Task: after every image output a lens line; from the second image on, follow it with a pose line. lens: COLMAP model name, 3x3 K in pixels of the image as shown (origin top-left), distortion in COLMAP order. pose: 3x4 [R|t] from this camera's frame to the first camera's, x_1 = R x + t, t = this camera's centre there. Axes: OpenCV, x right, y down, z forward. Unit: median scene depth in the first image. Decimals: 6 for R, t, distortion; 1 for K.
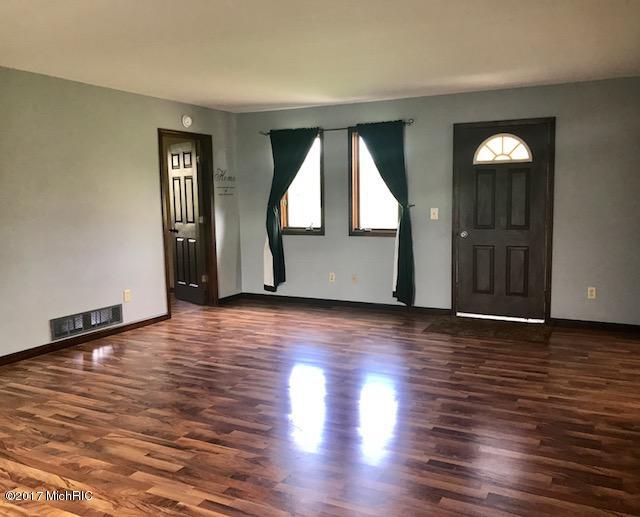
lens RADIAL K [[562.7, 0, 320.4], [0, 562.7, 258.1], [0, 0, 1]] dist [0.004575, 0.003212]
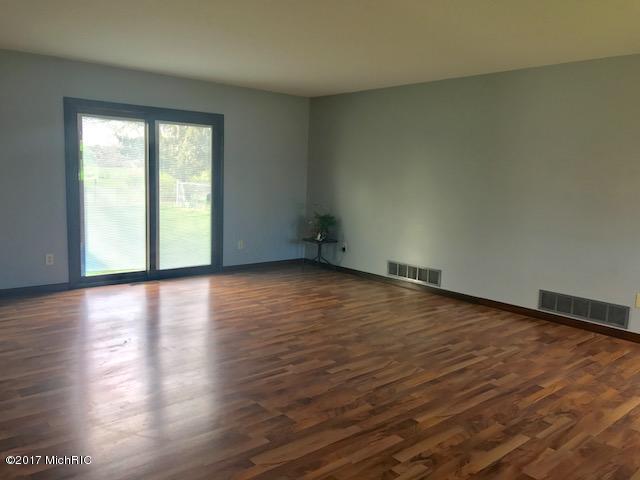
lens RADIAL K [[522.4, 0, 319.9], [0, 522.4, 240.3], [0, 0, 1]] dist [0.049490, -0.049265]
pose [[-0.376578, 0.115379, -0.919172, 0.735111], [-0.127218, 0.976372, 0.174679, -0.128311], [0.917608, 0.182716, -0.353002, 1.180468]]
